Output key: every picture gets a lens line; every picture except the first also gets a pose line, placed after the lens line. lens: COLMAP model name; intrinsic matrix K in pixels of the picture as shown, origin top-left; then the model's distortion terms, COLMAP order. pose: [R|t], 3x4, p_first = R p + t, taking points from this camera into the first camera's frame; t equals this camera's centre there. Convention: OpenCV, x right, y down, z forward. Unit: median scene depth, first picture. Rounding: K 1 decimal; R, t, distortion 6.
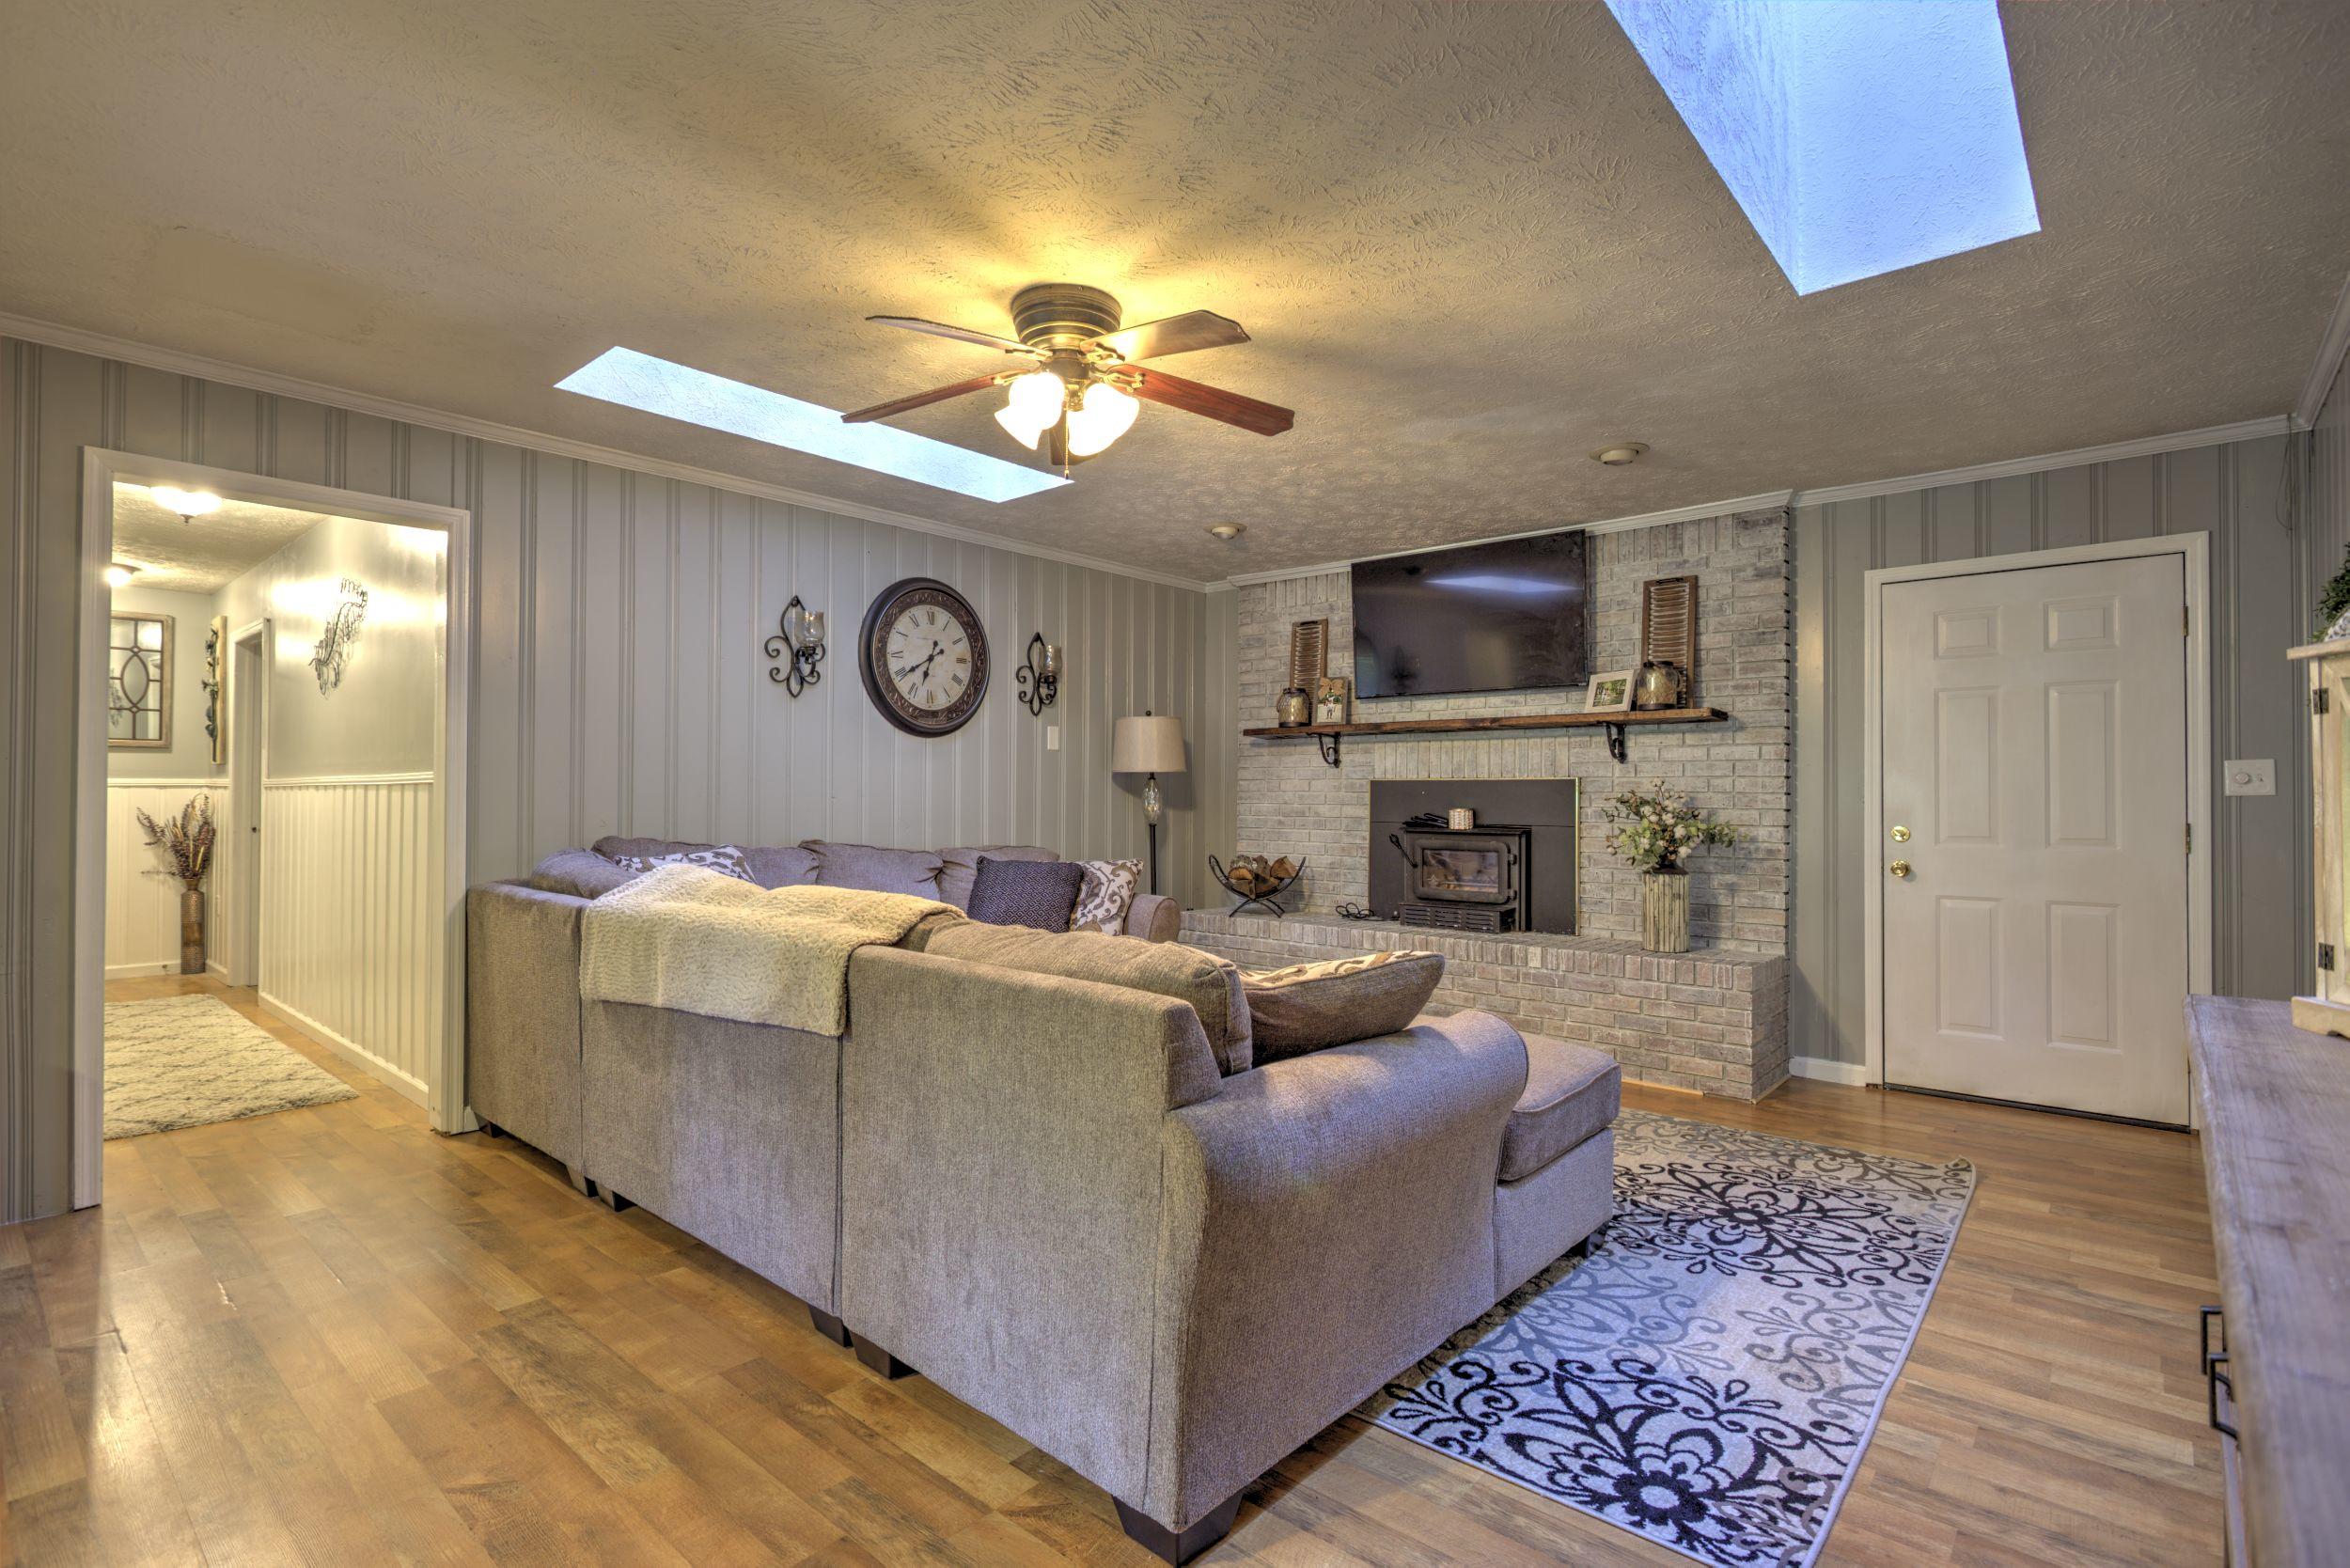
lens RADIAL K [[1112.5, 0, 1161.5], [0, 1112.5, 770.8], [0, 0, 1]] dist [-0.012831, 0.003149]
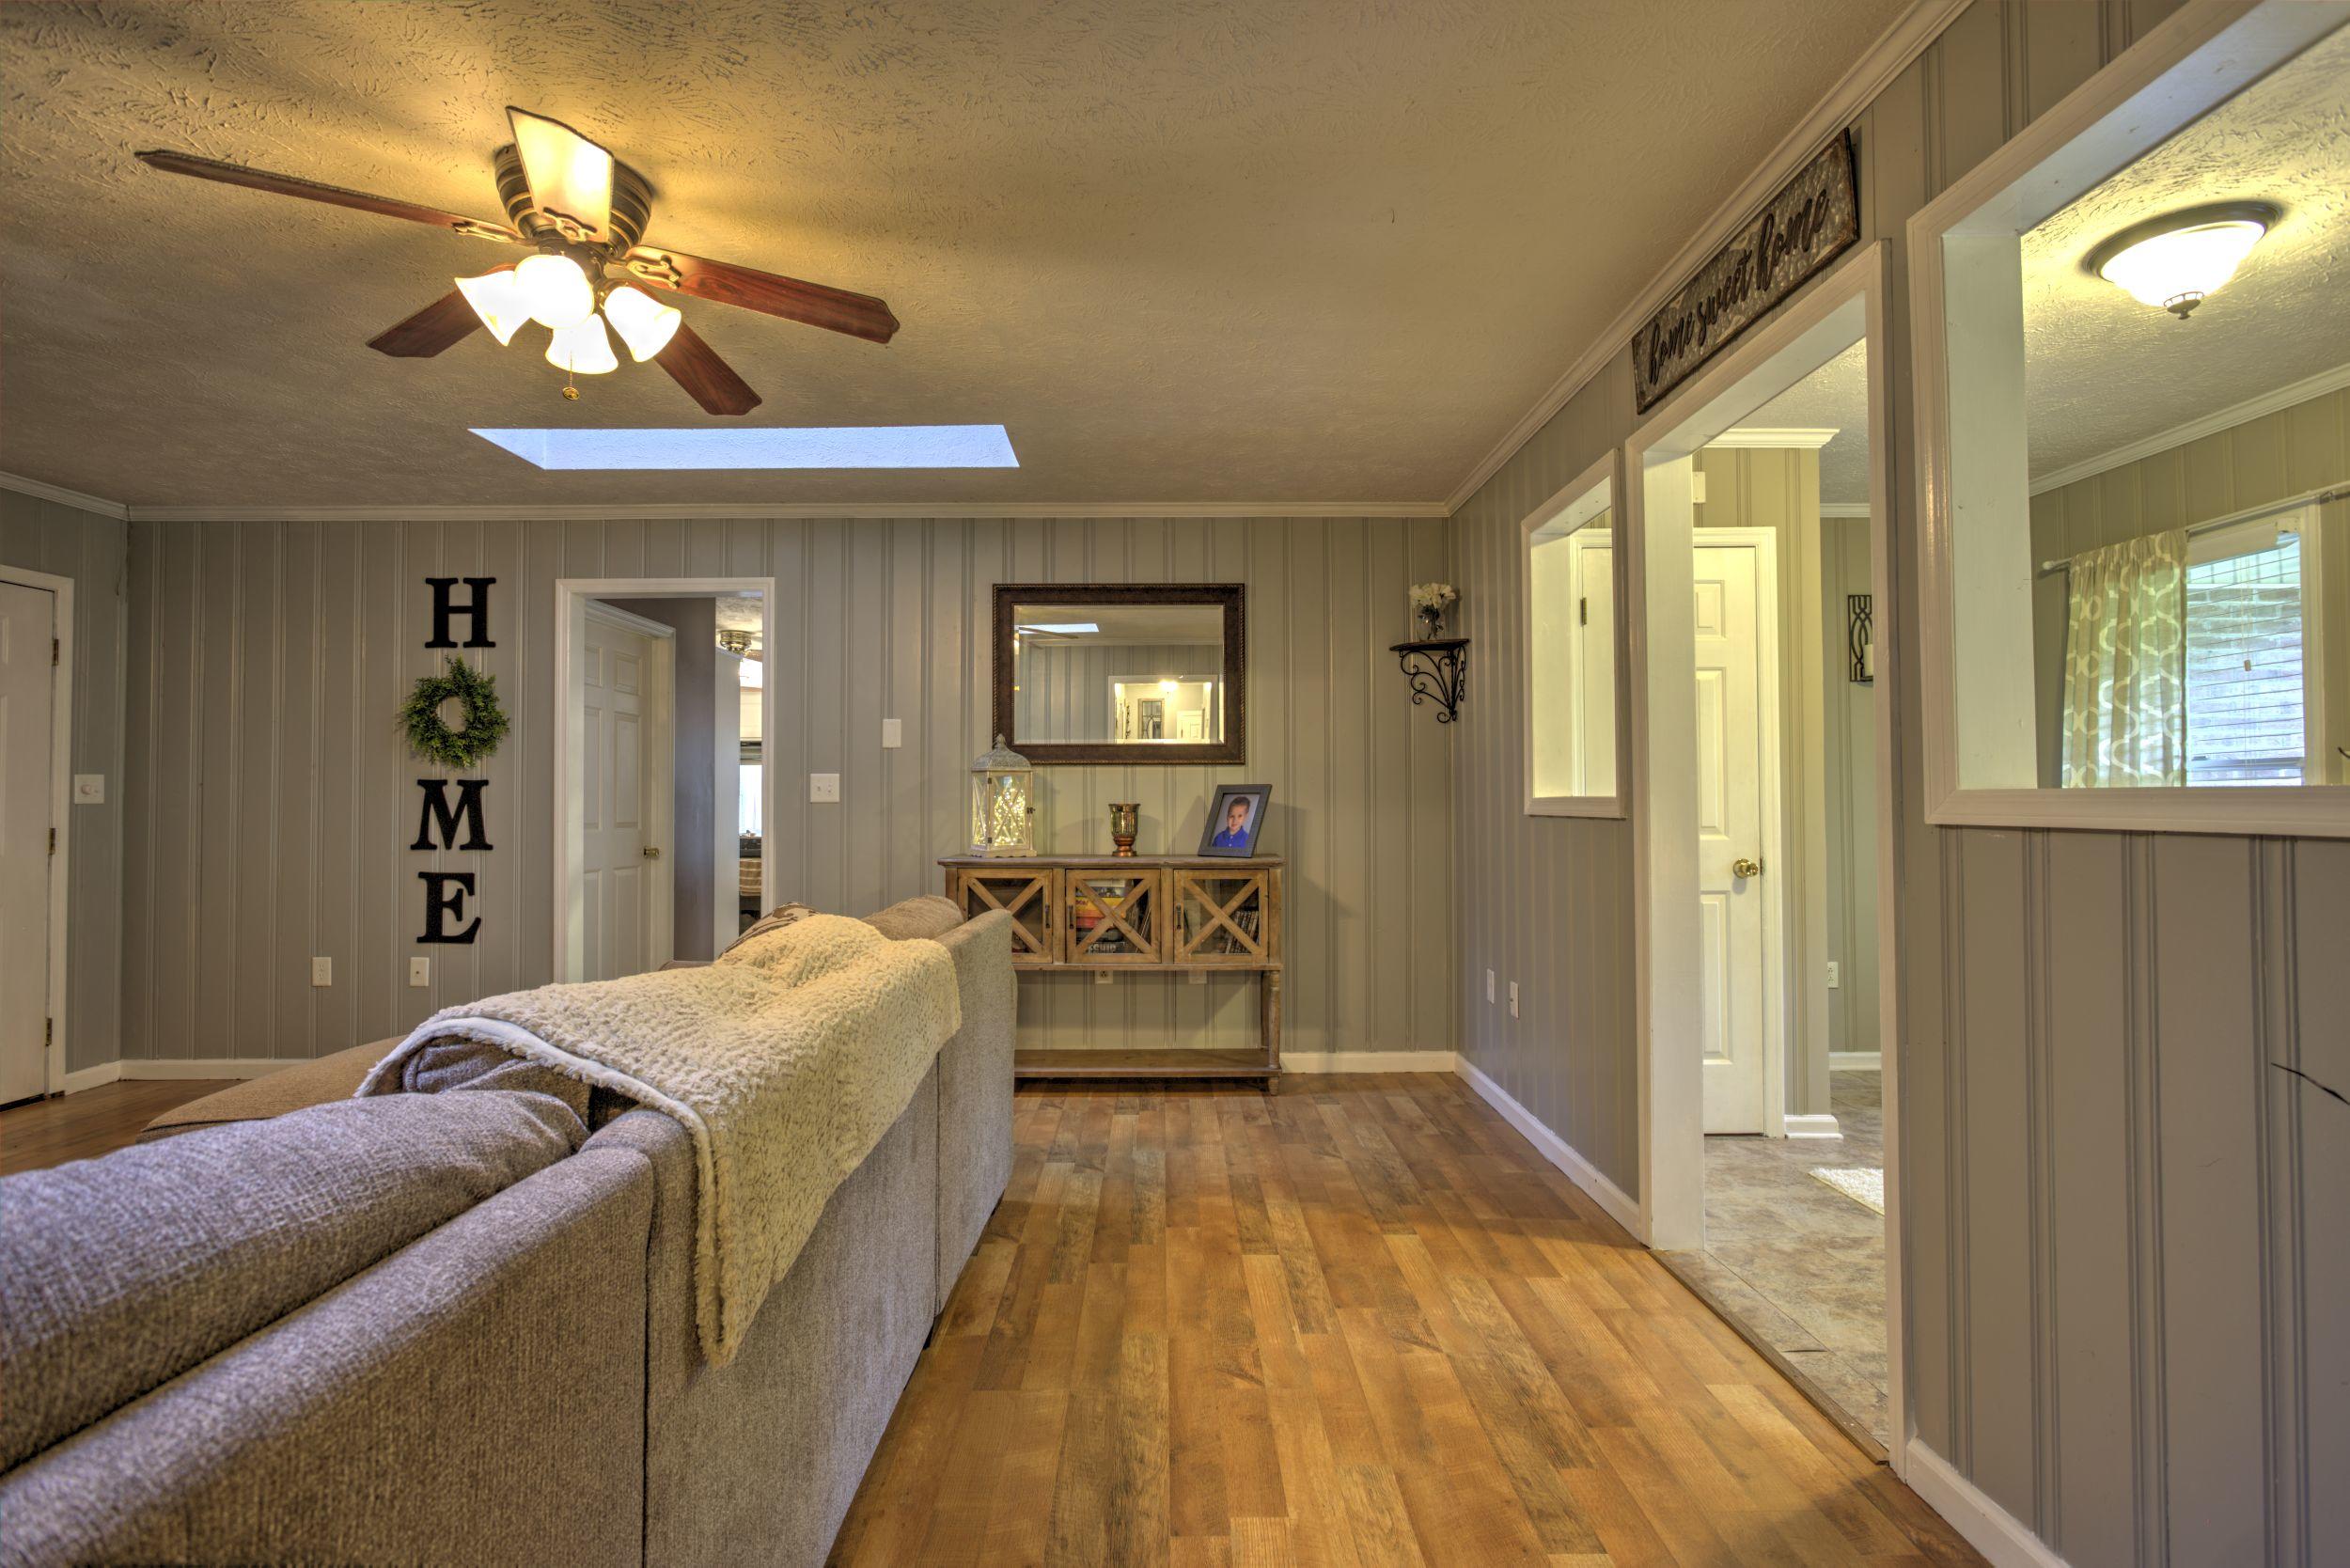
lens RADIAL K [[1112.5, 0, 1175.1], [0, 1112.5, 779.5], [0, 0, 1]] dist [-0.012831, 0.003149]
pose [[-0.673122, 0.012930, 0.739419, -0.843538], [-0.017725, 0.999278, -0.033609, 0.018350], [-0.739319, -0.035729, -0.672406, 1.080033]]
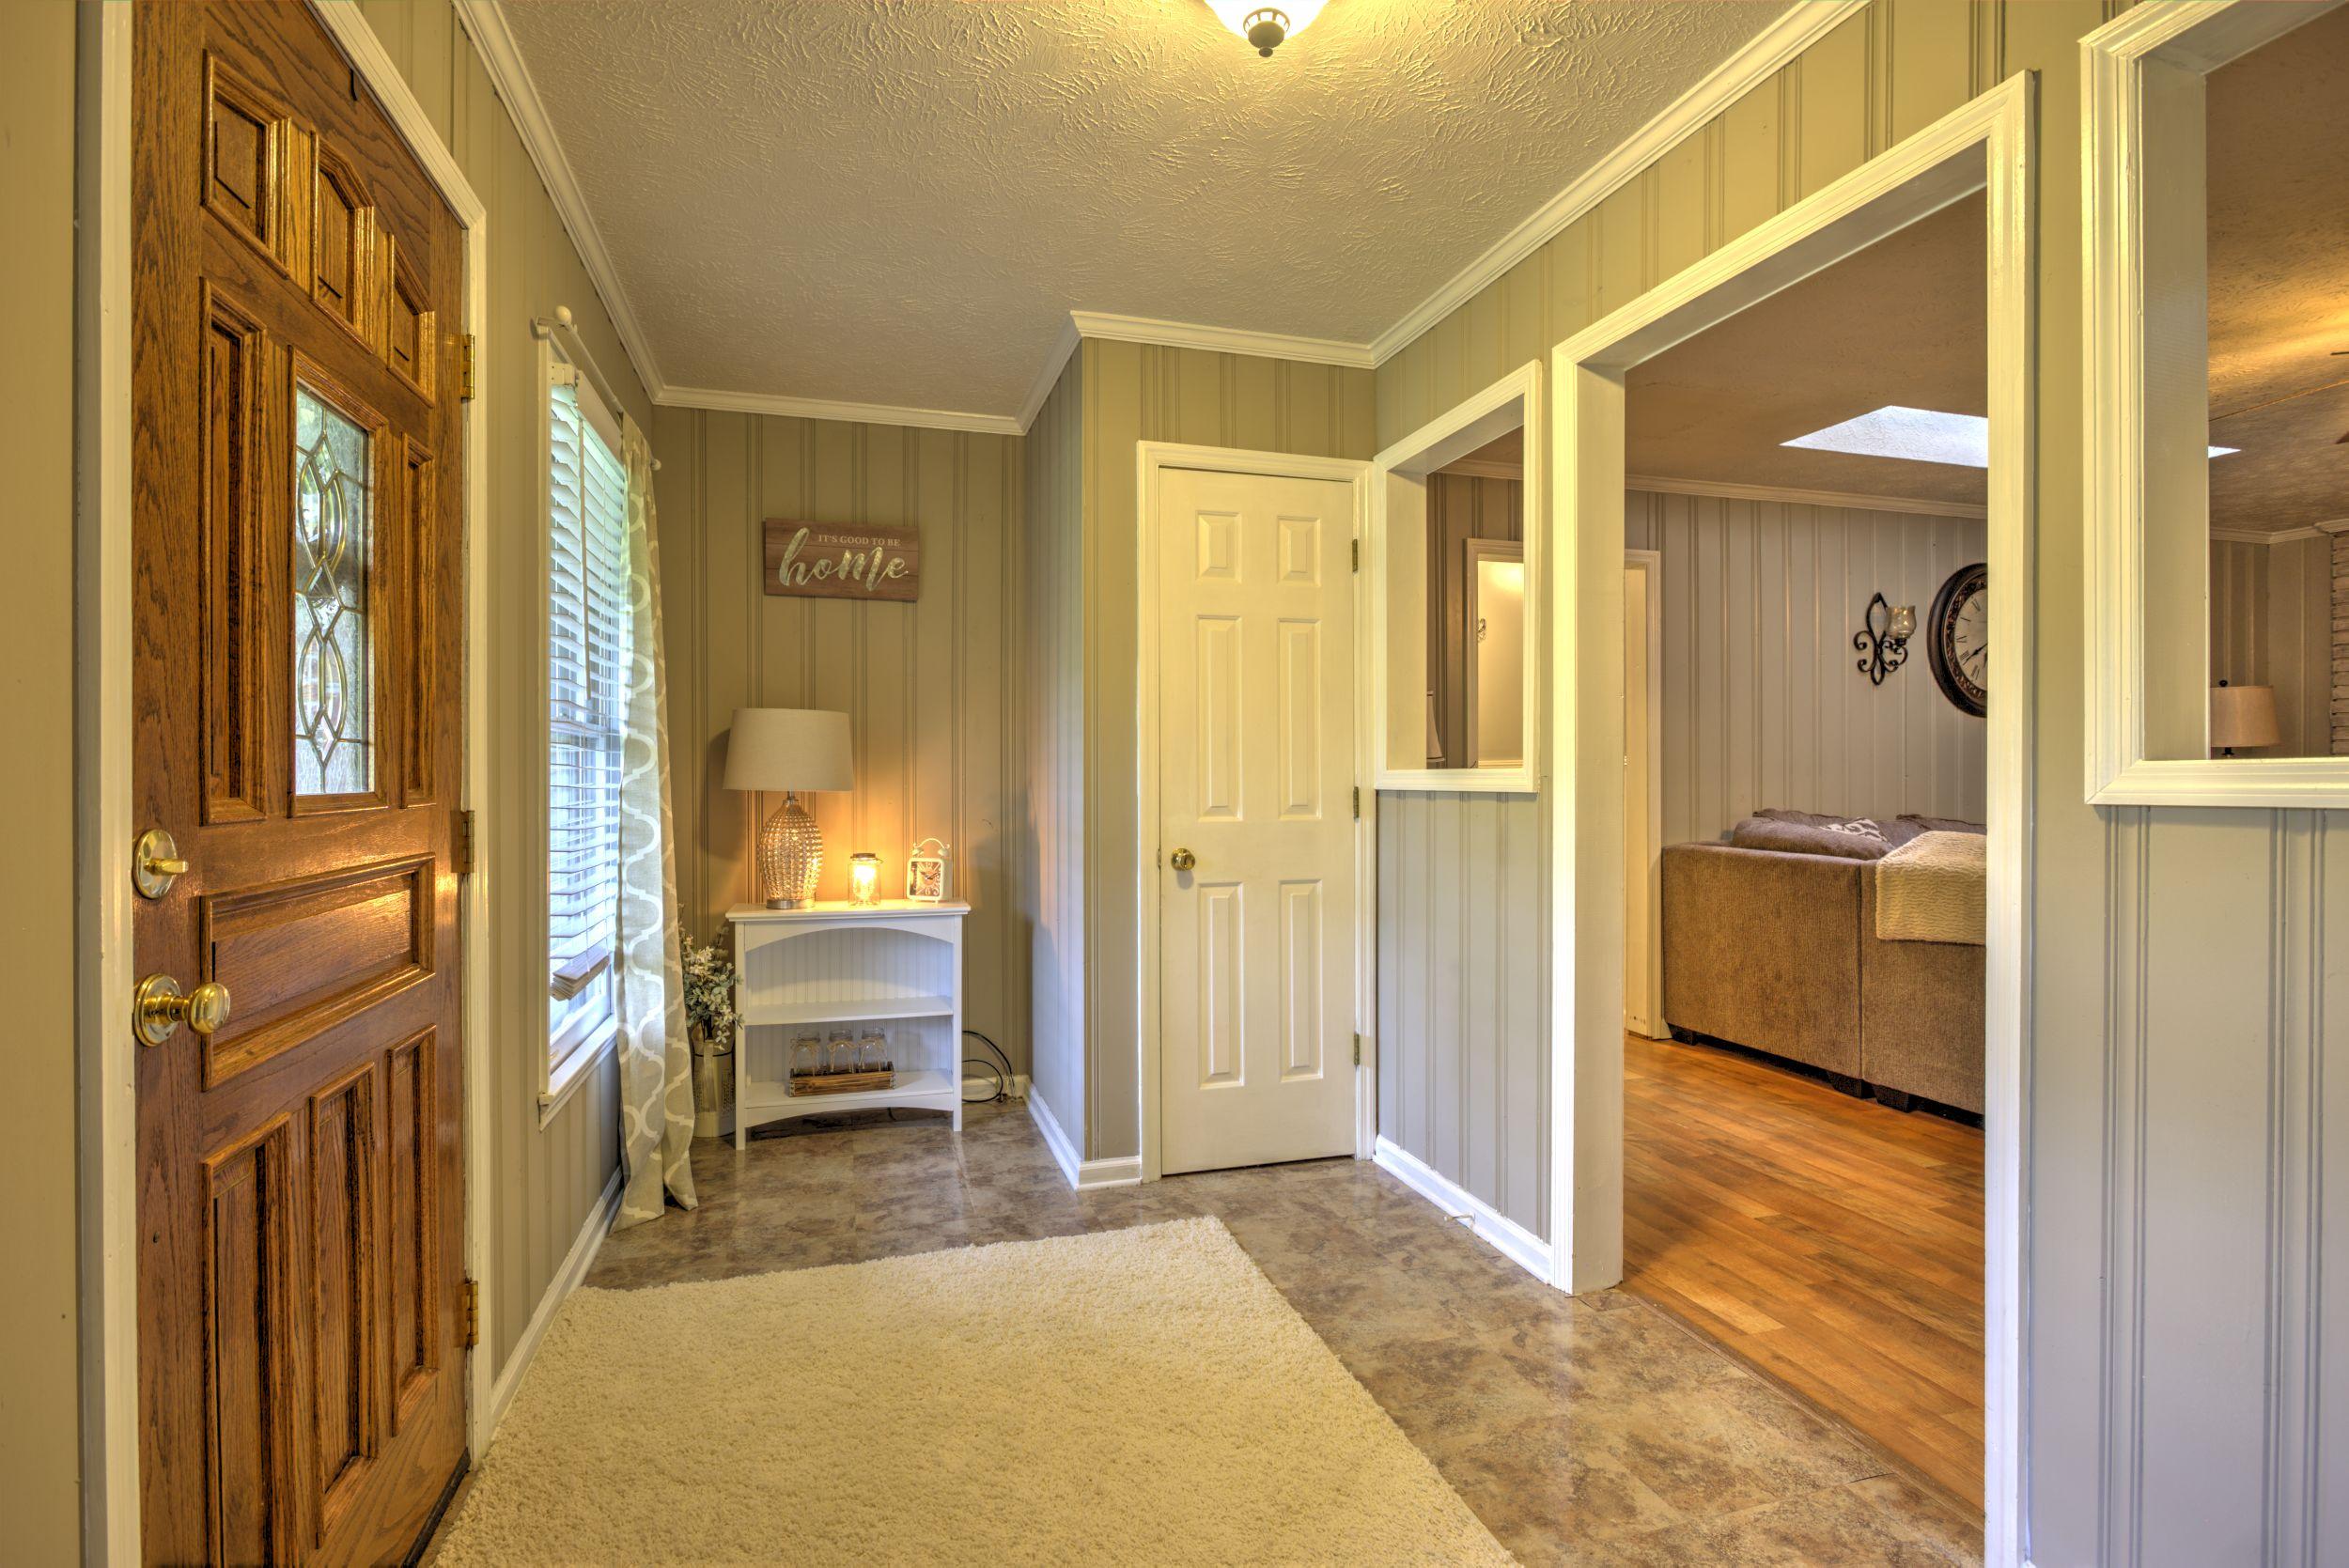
lens RADIAL K [[1111.9, 0, 1169.4], [0, 1111.9, 780.3], [0, 0, 1]] dist [-0.012831, 0.003149]
pose [[0.852186, 0.002753, -0.523231, -0.520084], [0.015231, 0.999432, 0.030064, -0.022356], [0.523017, -0.033589, 0.851660, -0.451093]]
